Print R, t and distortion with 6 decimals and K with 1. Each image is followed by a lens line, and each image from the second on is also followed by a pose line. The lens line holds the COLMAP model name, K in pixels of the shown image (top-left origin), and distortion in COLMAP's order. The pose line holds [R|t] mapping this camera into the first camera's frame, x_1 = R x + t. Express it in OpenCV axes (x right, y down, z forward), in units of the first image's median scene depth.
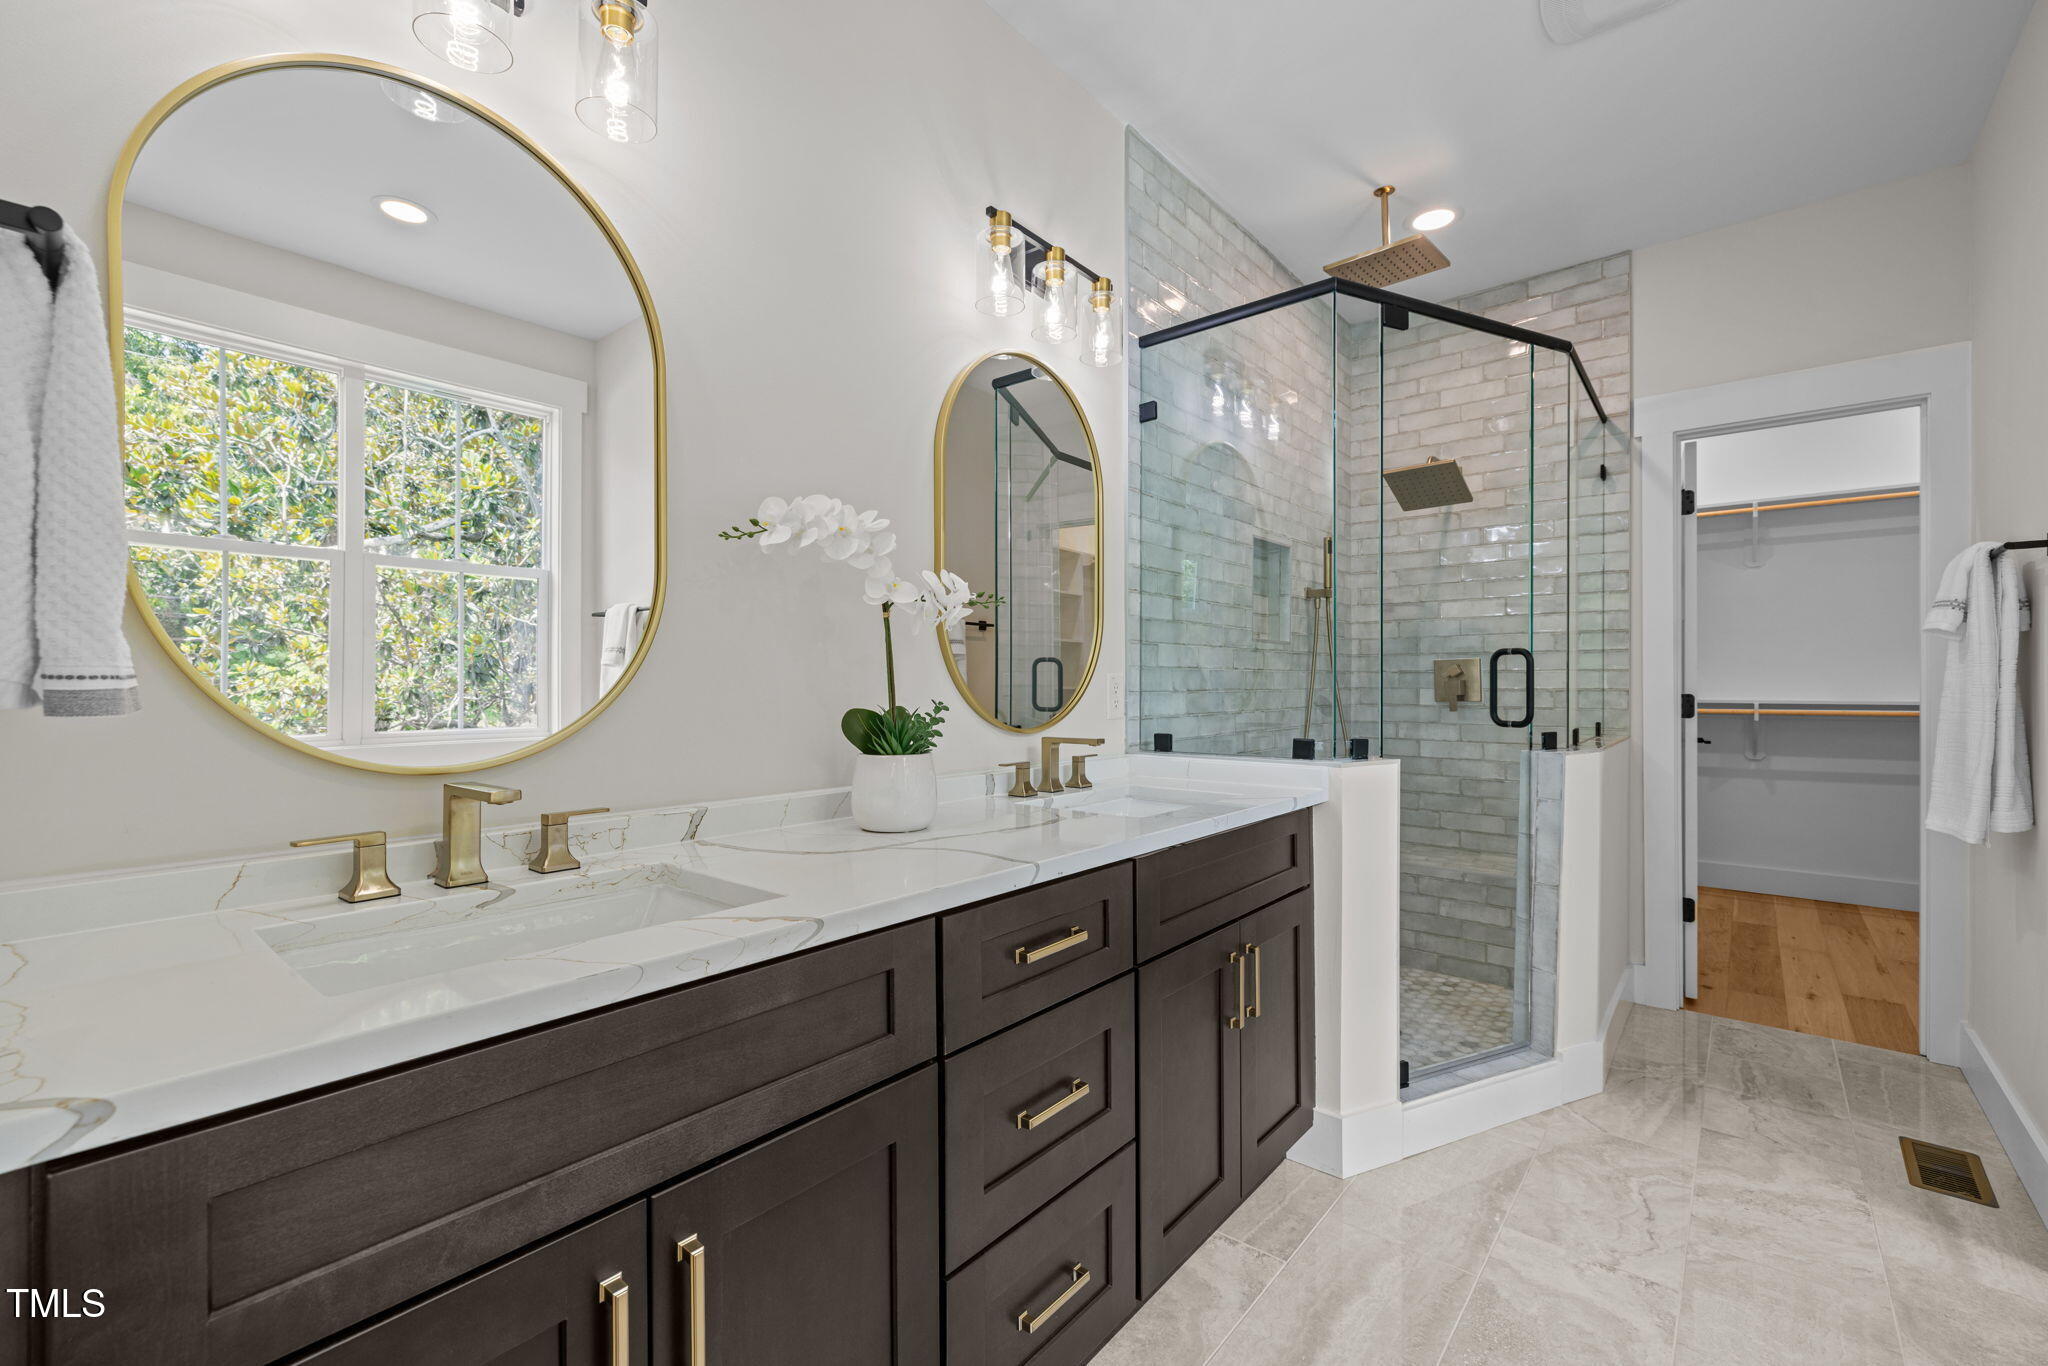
lens RADIAL K [[865.1, 0, 1025.9], [0, 865.1, 687.9], [0, 0, 1]] dist [0.000290, 0.000262]
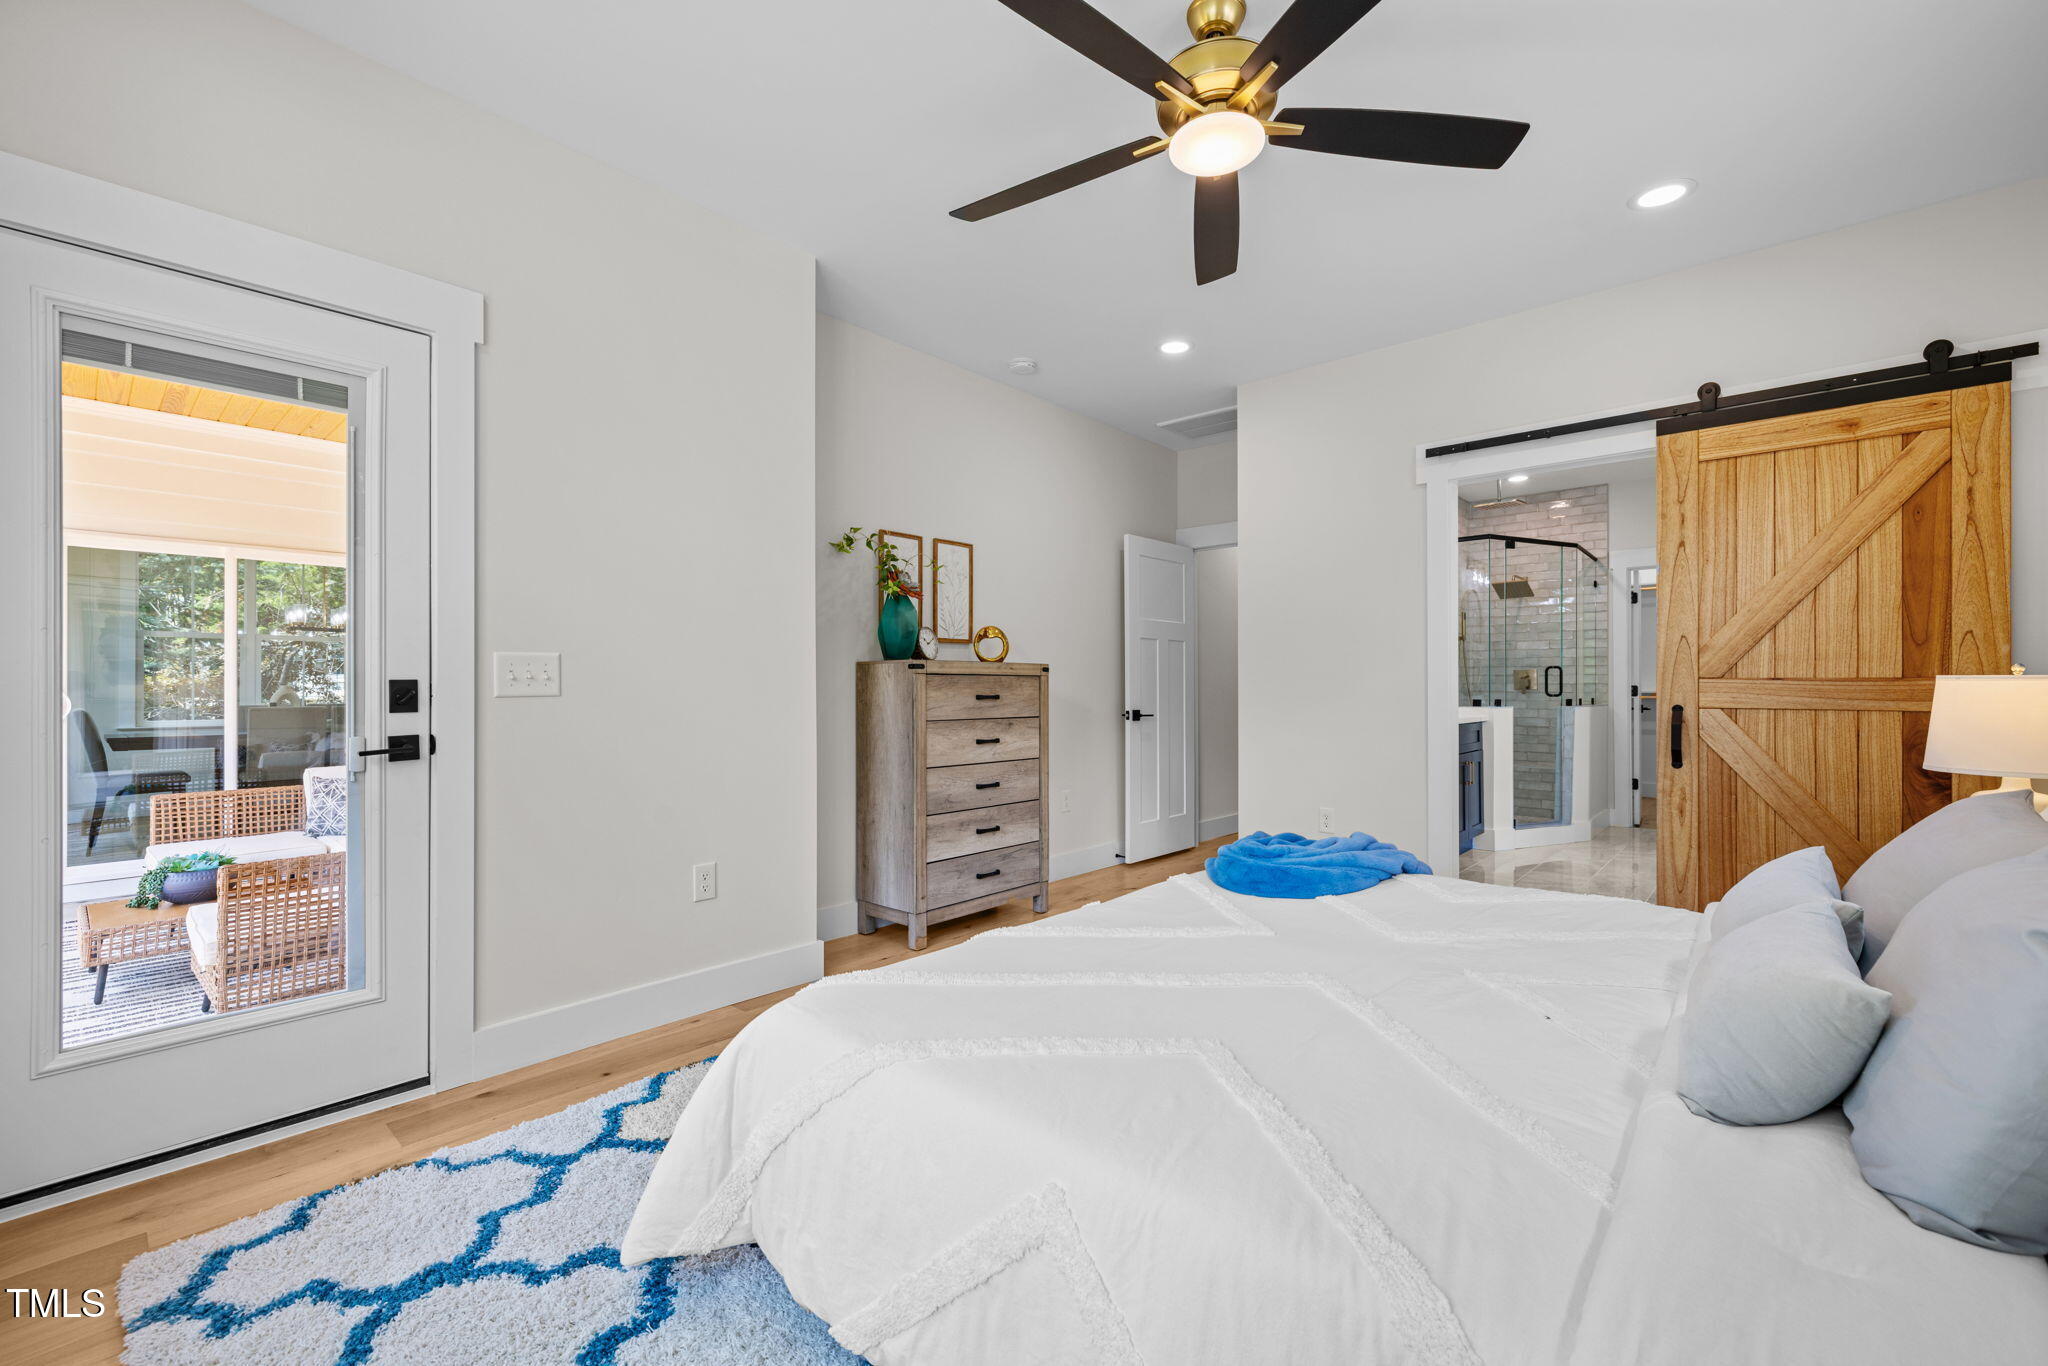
lens RADIAL K [[865.1, 0, 1017.9], [0, 865.1, 689.6], [0, 0, 1]] dist [0.000290, 0.000262]
pose [[0.999427, 0.001365, -0.033808, -0.724379], [-0.001540, 0.999985, -0.005164, 0.031346], [0.033800, 0.005213, 0.999415, -1.246341]]
